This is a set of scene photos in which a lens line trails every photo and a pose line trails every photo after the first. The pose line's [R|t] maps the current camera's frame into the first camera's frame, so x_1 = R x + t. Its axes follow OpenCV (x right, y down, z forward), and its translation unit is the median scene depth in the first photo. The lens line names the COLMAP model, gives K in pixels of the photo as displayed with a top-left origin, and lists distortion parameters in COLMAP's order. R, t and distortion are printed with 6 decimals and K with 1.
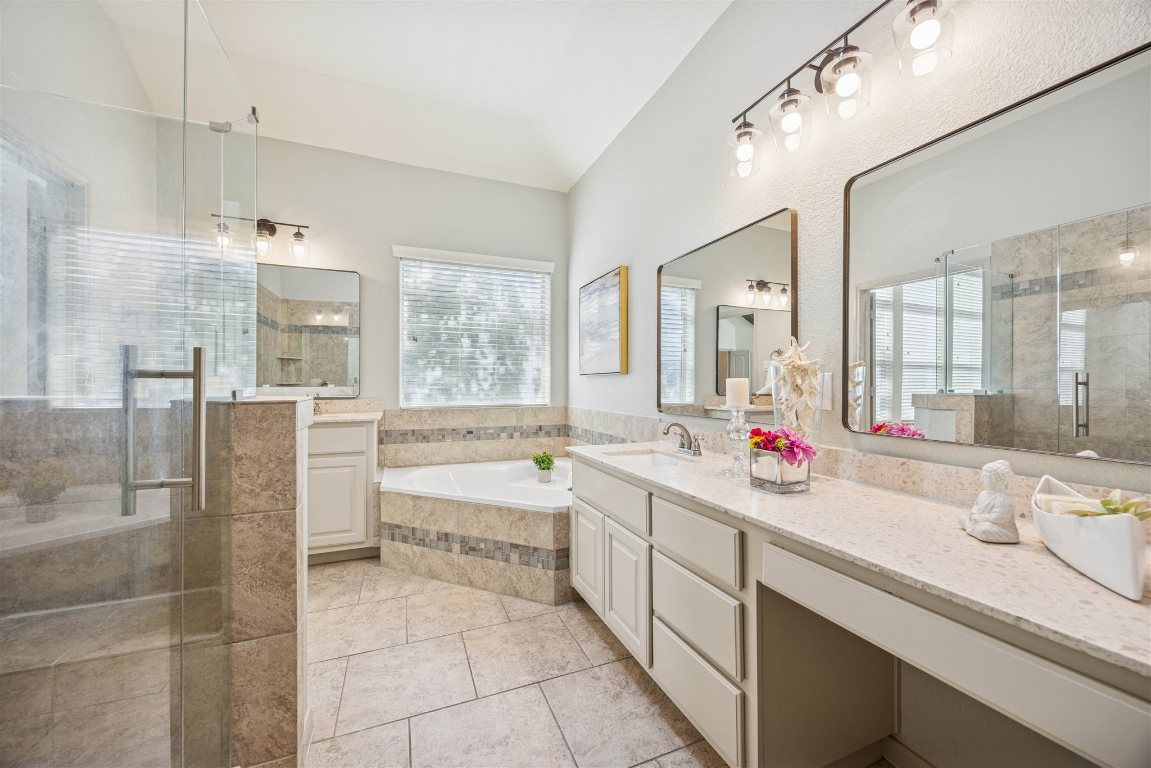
lens RADIAL K [[437.1, 0, 577.1], [0, 437.1, 381.5], [0, 0, 1]] dist [-0.002407, -0.000065]
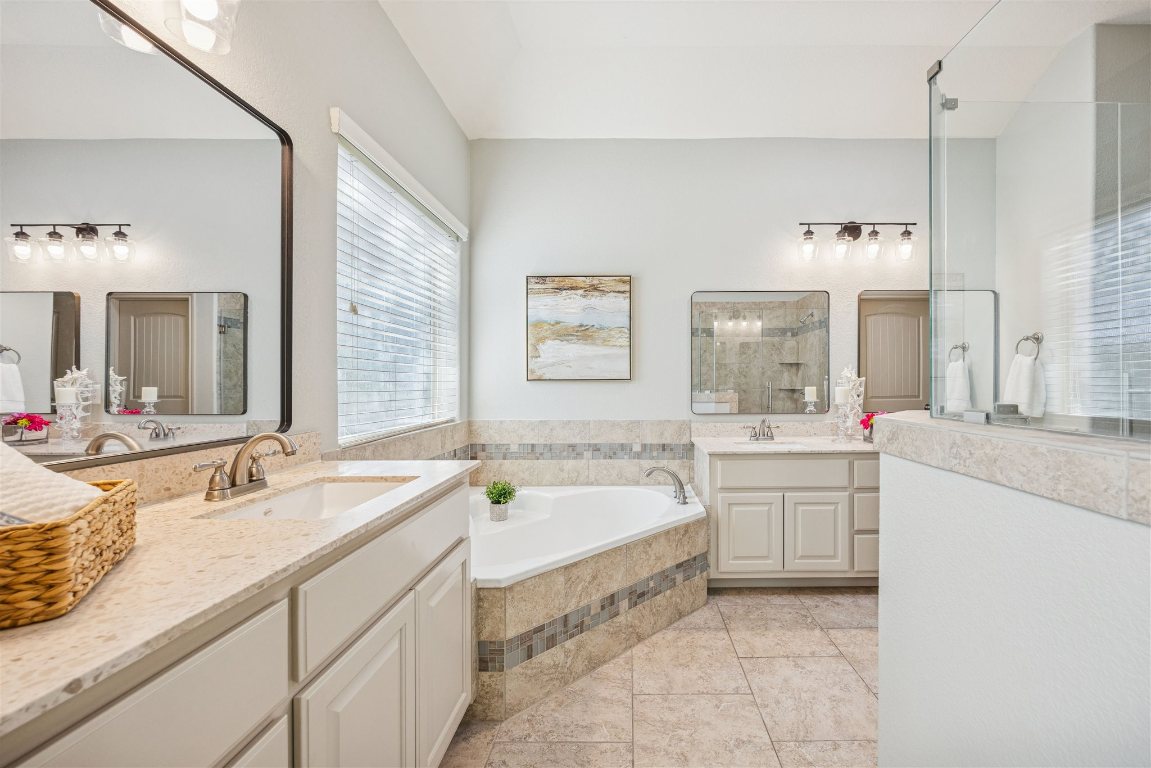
lens RADIAL K [[498.9, 0, 577.1], [0, 498.9, 384.0], [0, 0, 1]] dist [0.004747, 0.000213]
pose [[0.368957, -0.005818, 0.929428, -1.136718], [-0.001044, 0.999977, 0.006675, -0.018927], [-0.929446, -0.003433, 0.368942, 0.756270]]
